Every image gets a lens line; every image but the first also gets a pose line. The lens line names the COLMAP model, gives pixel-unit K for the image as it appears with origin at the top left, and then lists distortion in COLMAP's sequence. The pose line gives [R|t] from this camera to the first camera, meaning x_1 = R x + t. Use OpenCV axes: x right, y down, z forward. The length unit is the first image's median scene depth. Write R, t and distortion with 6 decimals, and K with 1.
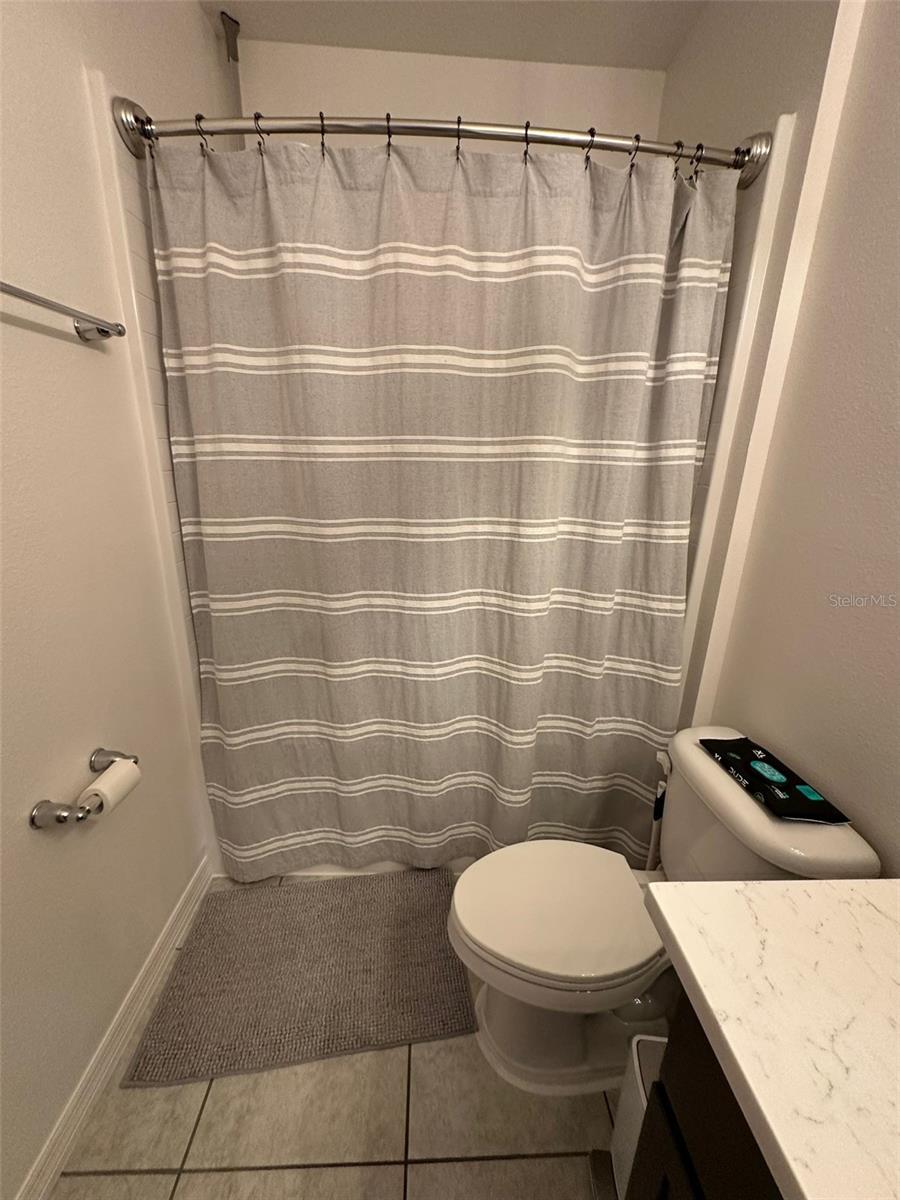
lens RADIAL K [[479.1, 0, 449.0], [0, 479.1, 600.7], [0, 0, 1]] dist [-0.006778, 0.001641]
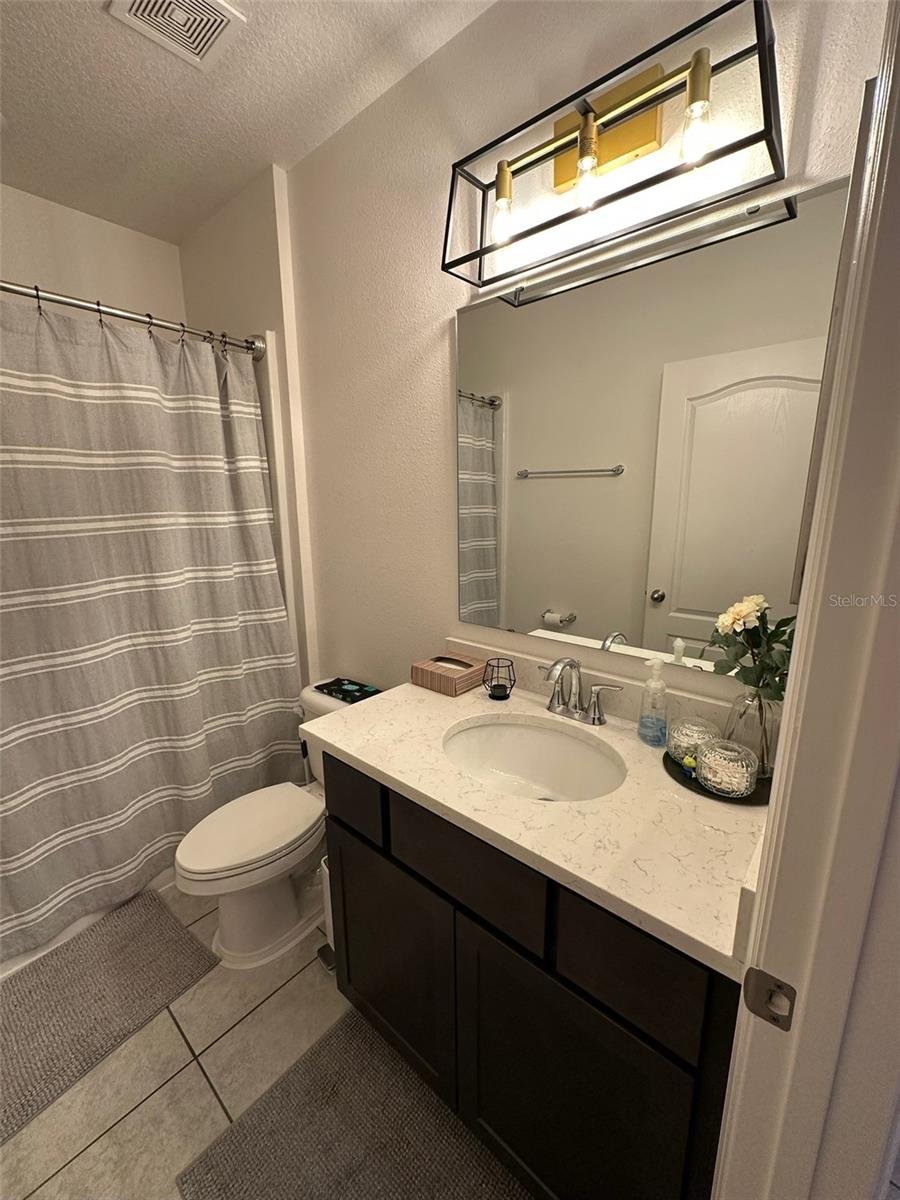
lens RADIAL K [[479.1, 0, 454.2], [0, 479.1, 600.2], [0, 0, 1]] dist [-0.006778, 0.001641]
pose [[0.677225, -0.186657, 0.711706, -0.241167], [0.245017, 0.969290, 0.021067, 0.076671], [-0.693781, 0.160113, 0.702162, -0.488518]]
